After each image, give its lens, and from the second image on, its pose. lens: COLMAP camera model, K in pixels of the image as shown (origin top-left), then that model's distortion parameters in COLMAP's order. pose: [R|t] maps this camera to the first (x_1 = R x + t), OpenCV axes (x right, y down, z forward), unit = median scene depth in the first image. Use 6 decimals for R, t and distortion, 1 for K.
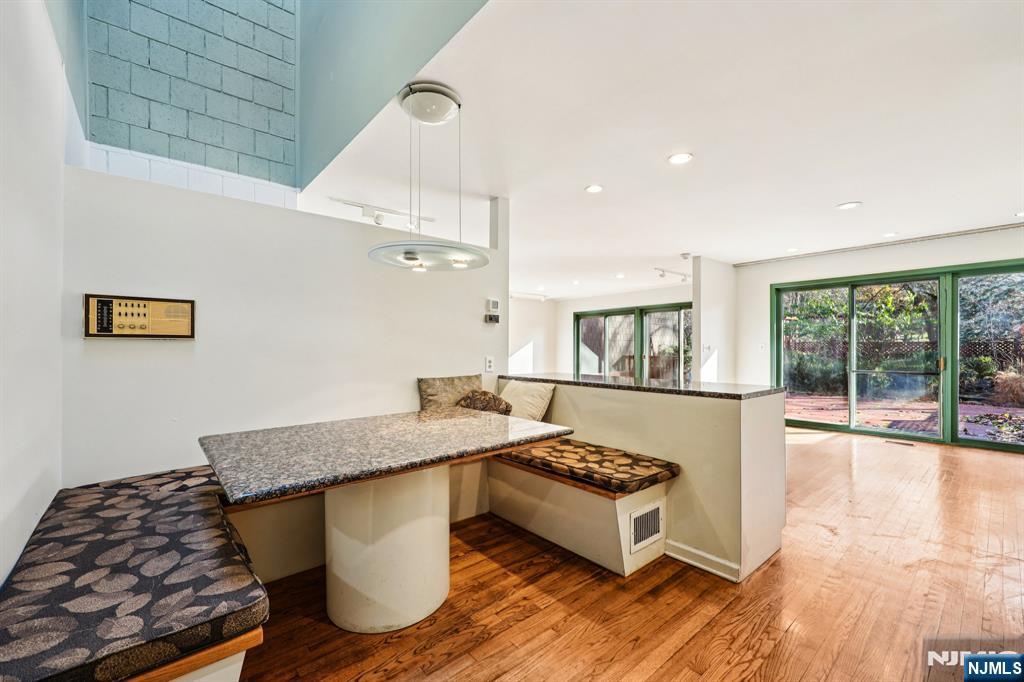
lens RADIAL K [[420.6, 0, 512.9], [0, 420.6, 348.6], [0, 0, 1]] dist [0.002766, 0.000263]
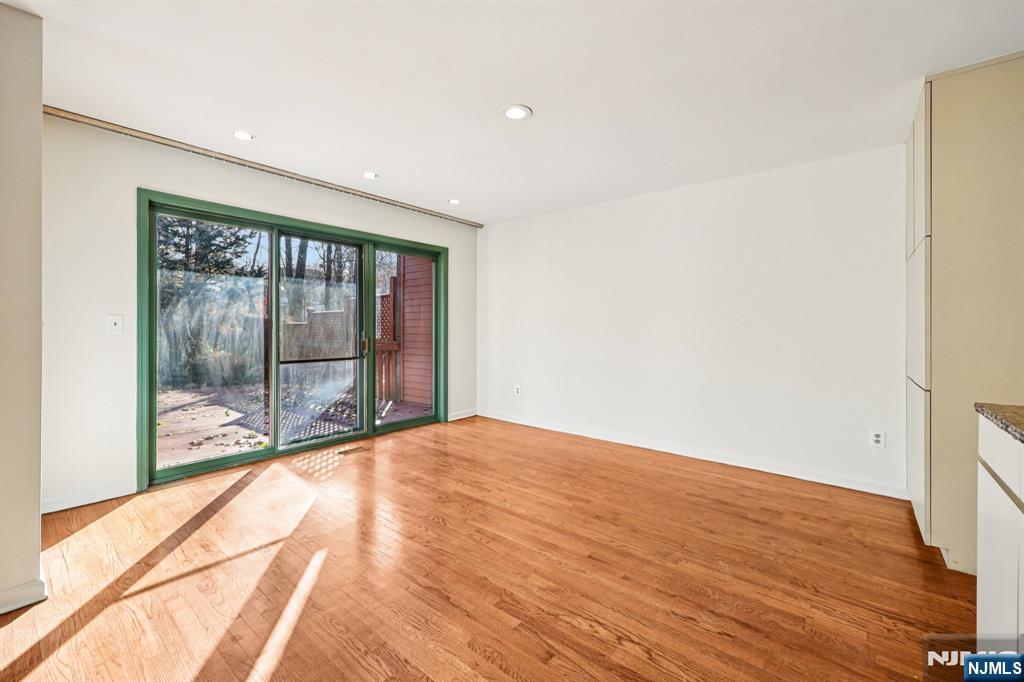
lens RADIAL K [[424.8, 0, 511.6], [0, 424.8, 330.3], [0, 0, 1]] dist [0.001369, 0.000108]
pose [[-0.163009, -0.006068, 0.986606, 0.096496], [-0.002388, 0.999981, 0.005756, -0.000637], [-0.986622, -0.001418, -0.163020, 0.755579]]
